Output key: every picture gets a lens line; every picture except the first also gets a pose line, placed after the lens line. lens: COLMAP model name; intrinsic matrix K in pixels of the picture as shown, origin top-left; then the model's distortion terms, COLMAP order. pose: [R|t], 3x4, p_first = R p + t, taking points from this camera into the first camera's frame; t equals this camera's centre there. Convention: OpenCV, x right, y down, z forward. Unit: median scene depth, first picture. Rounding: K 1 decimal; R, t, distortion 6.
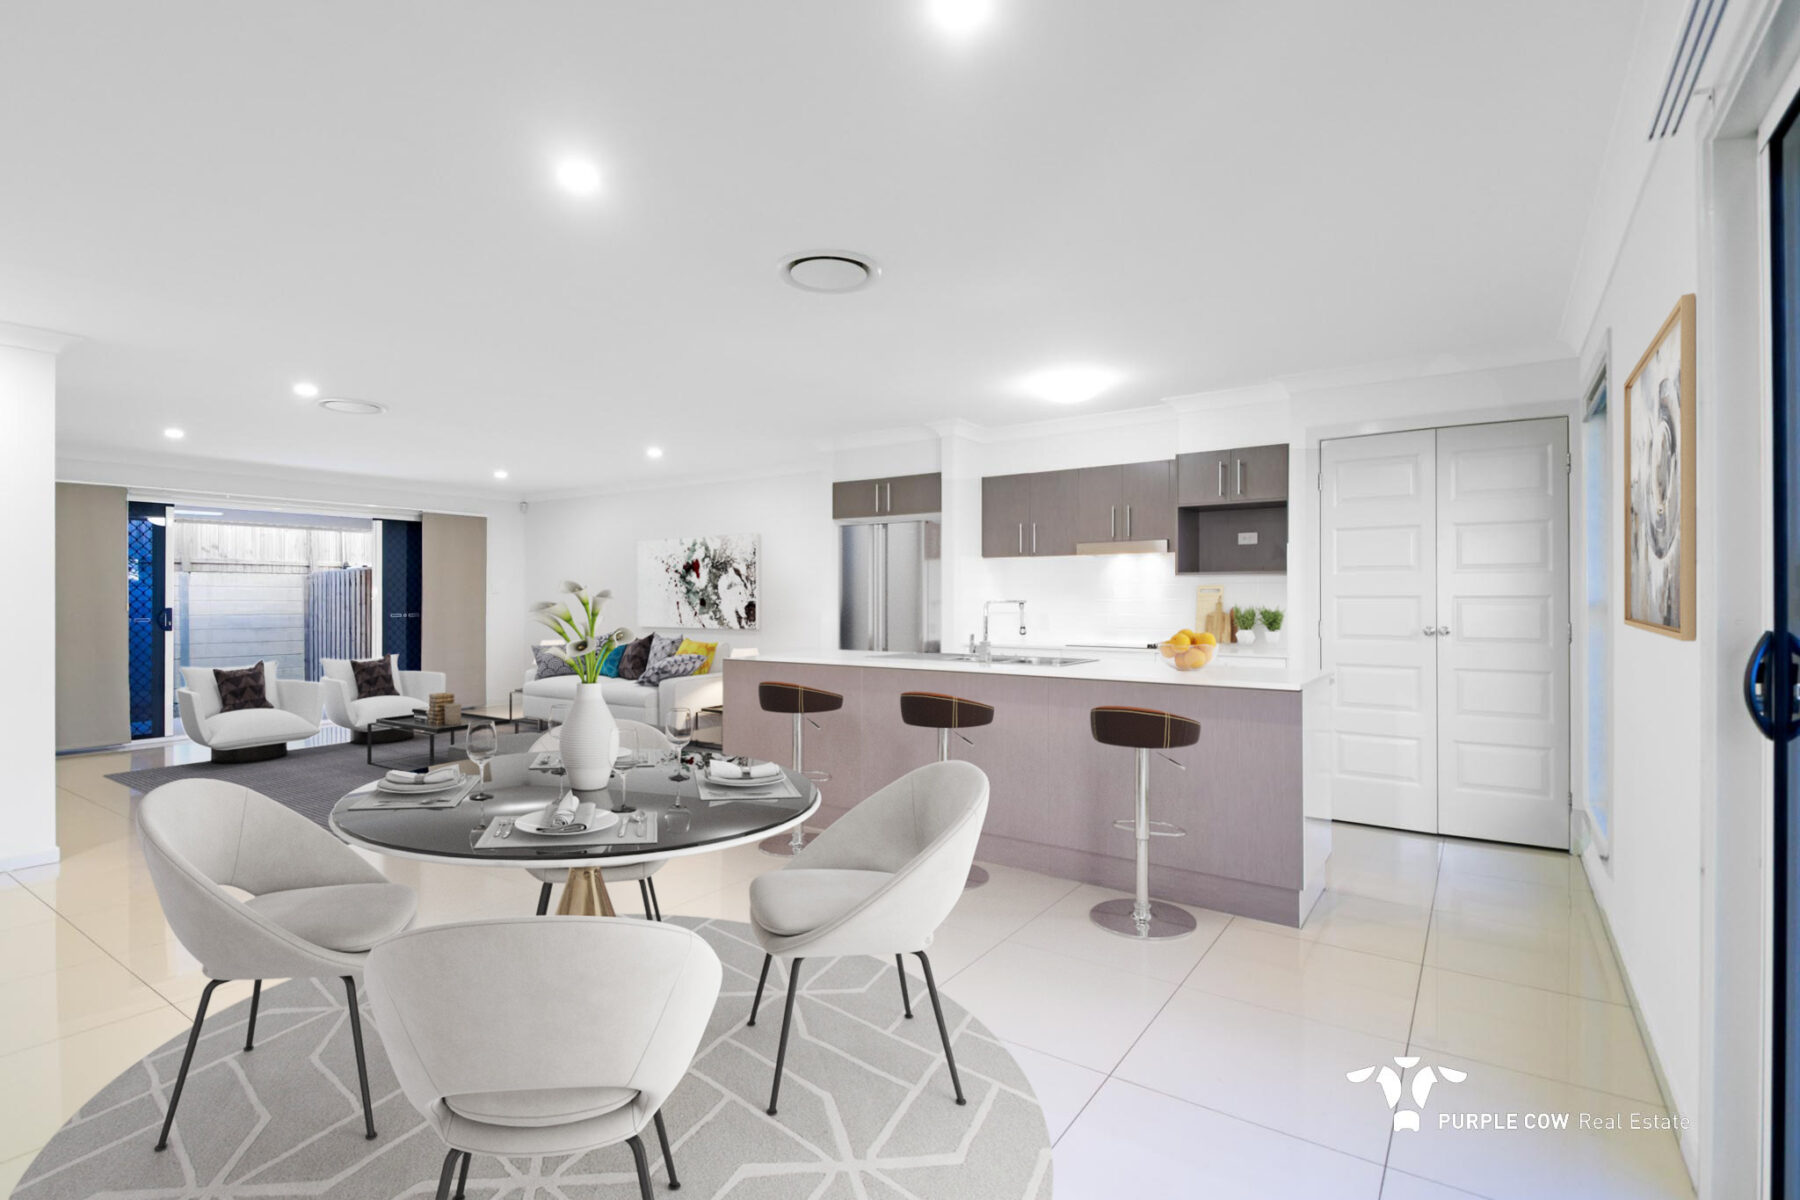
lens RADIAL K [[836.4, 0, 899.4], [0, 836.4, 609.4], [0, 0, 1]] dist [-0.000726, -0.000023]
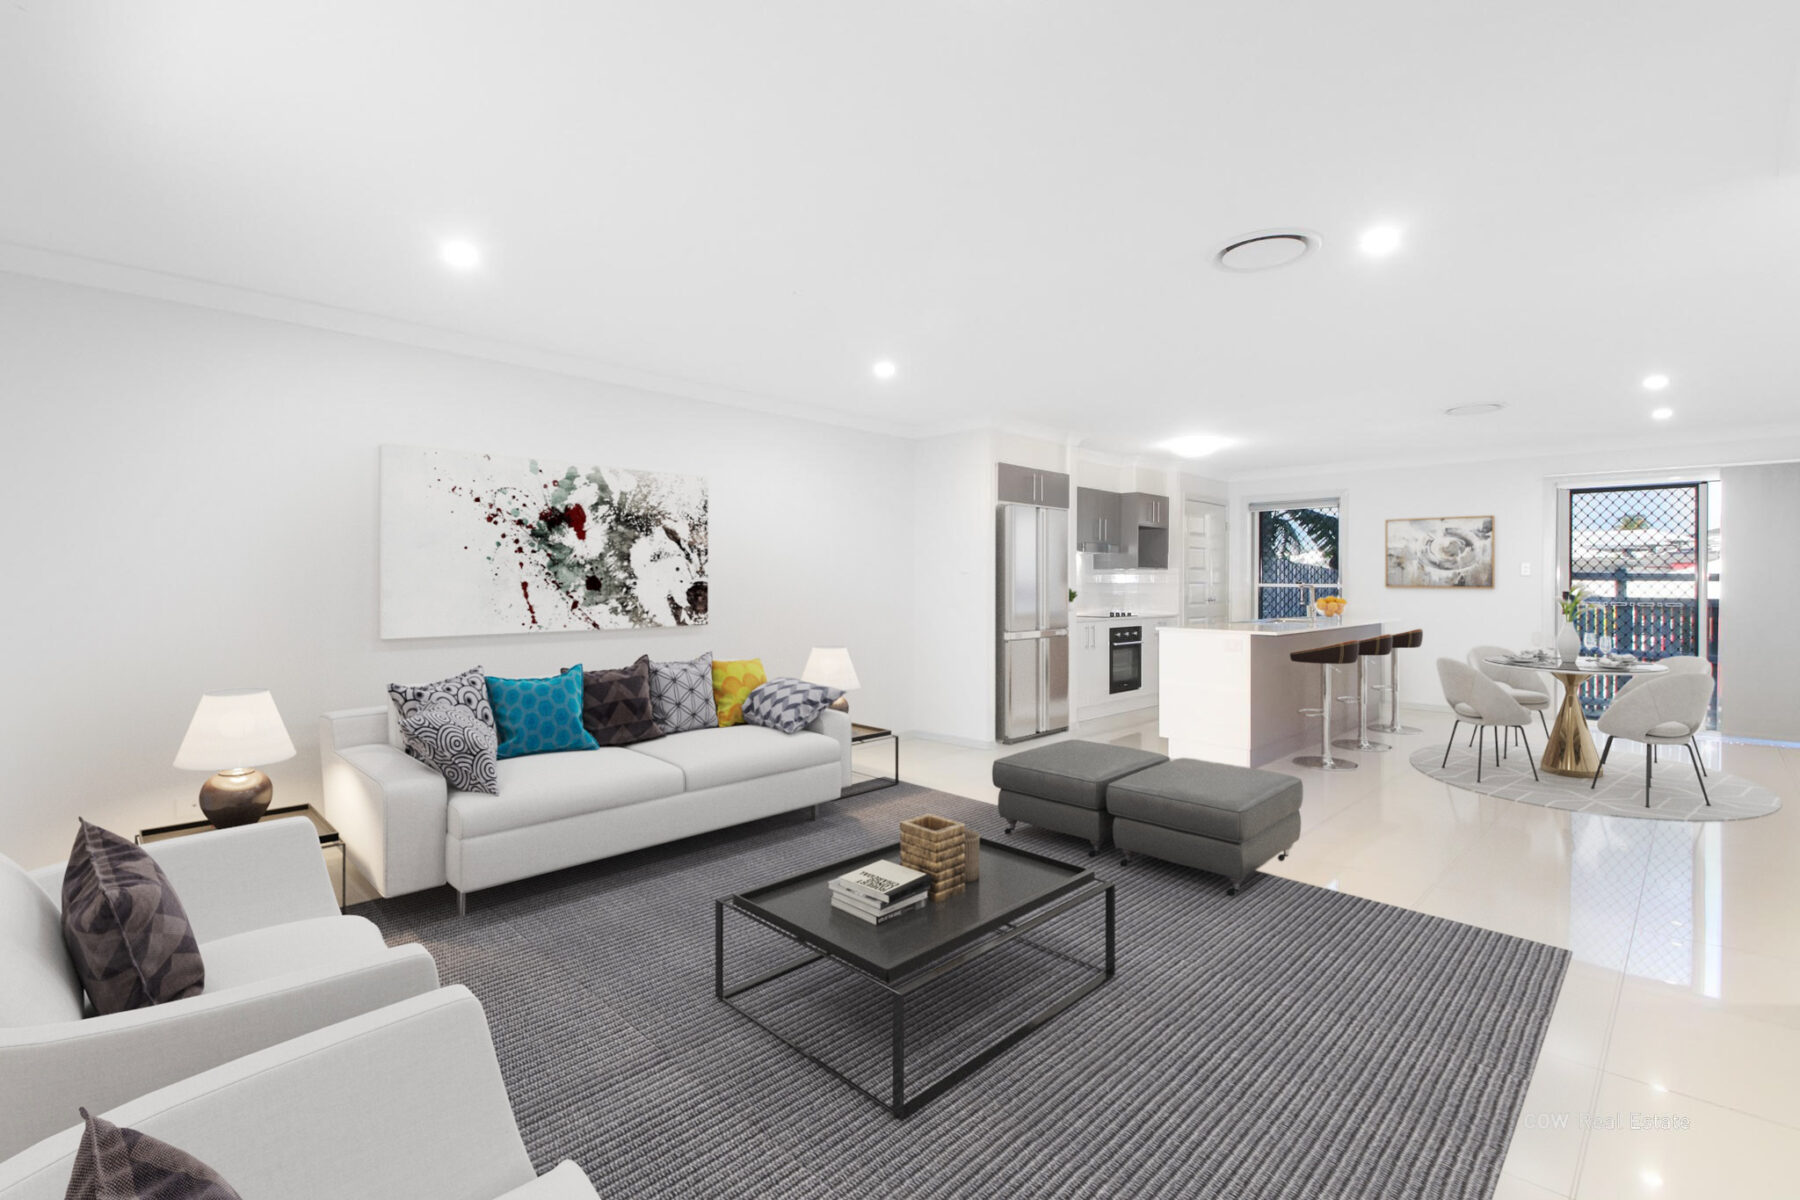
lens RADIAL K [[836.4, 0, 903.7], [0, 836.4, 584.9], [0, 0, 1]] dist [-0.000726, -0.000023]
pose [[0.118173, -0.019839, 0.992795, -0.774300], [-0.010966, 0.999713, 0.021283, -0.021966], [-0.992932, -0.013402, 0.117922, 0.740382]]
